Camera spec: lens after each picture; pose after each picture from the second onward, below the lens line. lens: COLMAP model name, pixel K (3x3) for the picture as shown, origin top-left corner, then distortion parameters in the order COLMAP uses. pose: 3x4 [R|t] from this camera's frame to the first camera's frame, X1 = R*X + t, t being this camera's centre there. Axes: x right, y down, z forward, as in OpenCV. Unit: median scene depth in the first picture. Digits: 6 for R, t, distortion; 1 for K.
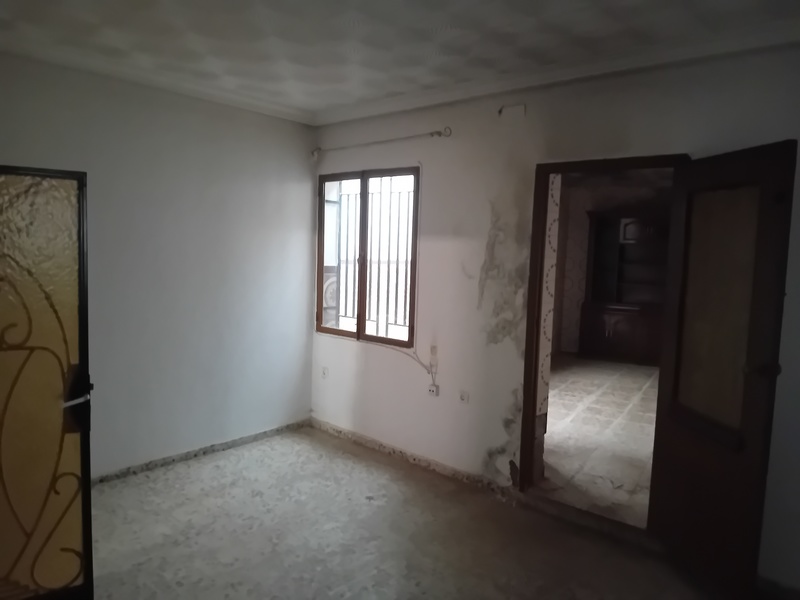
lens RADIAL K [[623.0, 0, 398.1], [0, 623.0, 299.8], [0, 0, 1]] dist [-0.010437, -0.042084]
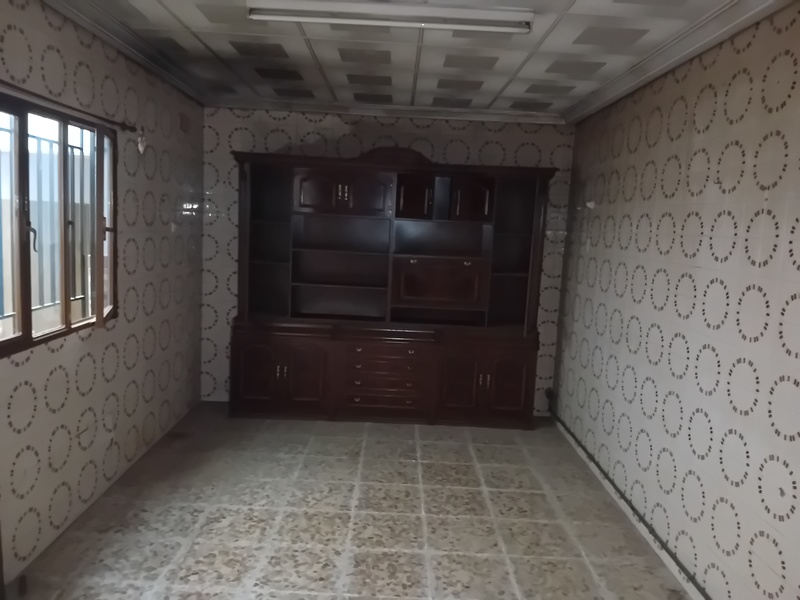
lens RADIAL K [[623.0, 0, 398.8], [0, 623.0, 300.8], [0, 0, 1]] dist [-0.010437, -0.042084]
pose [[0.870853, -0.046592, 0.489330, 0.149750], [0.019570, 0.997995, 0.060196, -0.040517], [-0.491154, -0.042846, 0.870018, 0.432523]]
